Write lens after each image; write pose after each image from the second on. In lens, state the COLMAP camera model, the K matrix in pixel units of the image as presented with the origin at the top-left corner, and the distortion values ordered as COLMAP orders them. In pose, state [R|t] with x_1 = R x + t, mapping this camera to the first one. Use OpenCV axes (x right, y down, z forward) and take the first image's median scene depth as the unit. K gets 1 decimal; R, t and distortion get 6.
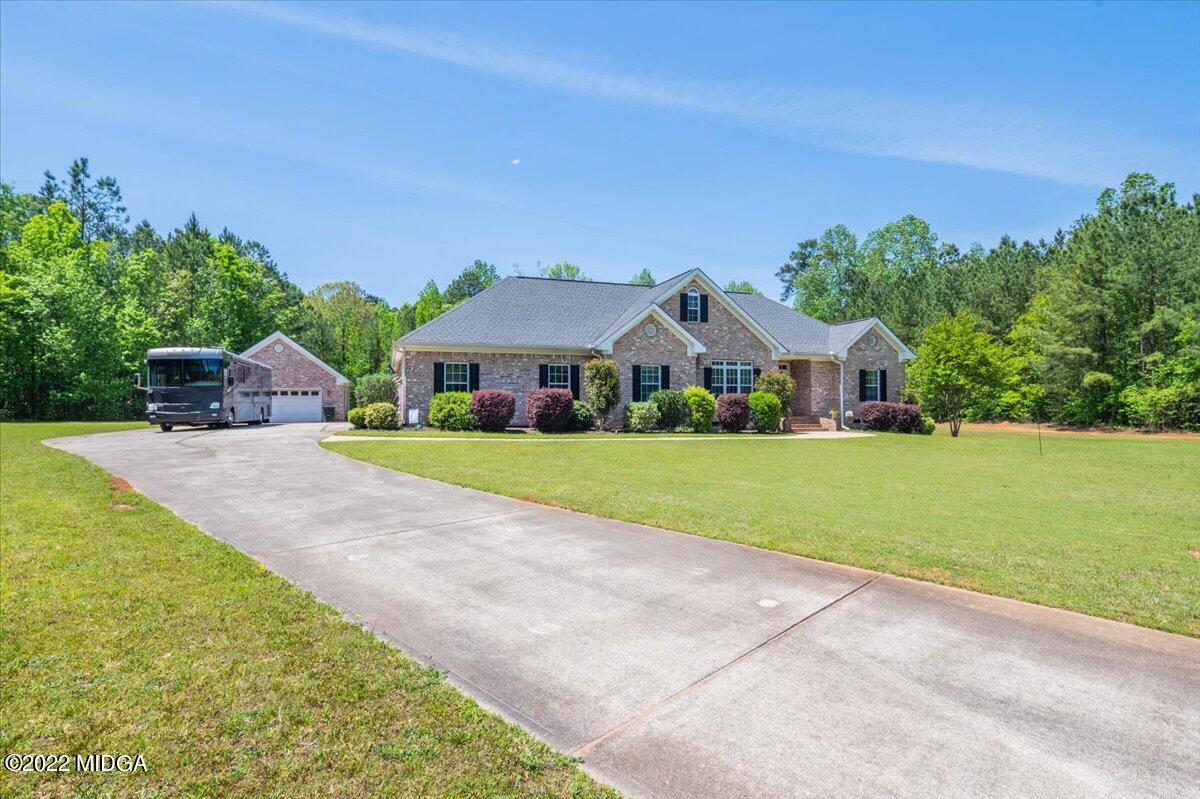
lens RADIAL K [[567.8, 0, 603.5], [0, 567.8, 398.4], [0, 0, 1]] dist [0.010495, -0.001181]
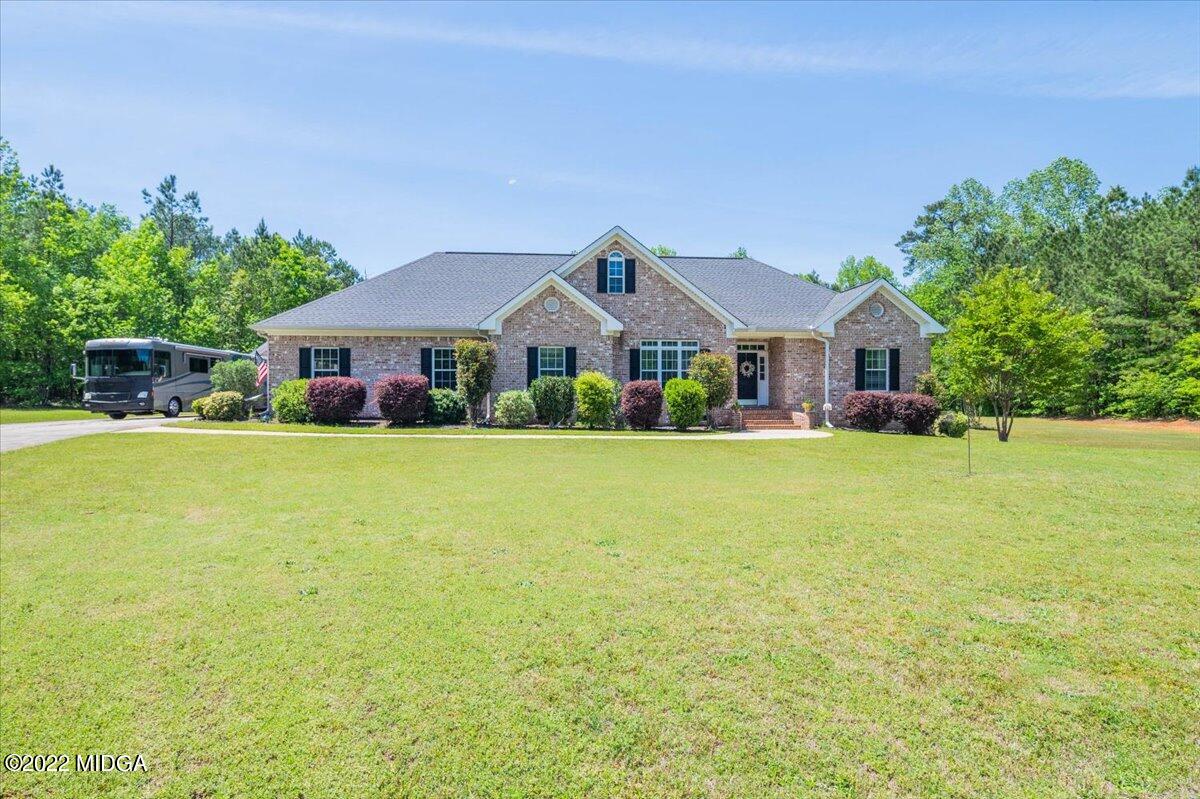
lens RADIAL K [[567.8, 0, 598.5], [0, 567.8, 400.4], [0, 0, 1]] dist [0.010495, -0.001181]
pose [[0.968976, 0.003807, -0.247126, 0.327446], [0.000920, 0.999819, 0.019007, 0.003616], [0.247153, -0.018645, 0.968797, 0.194337]]
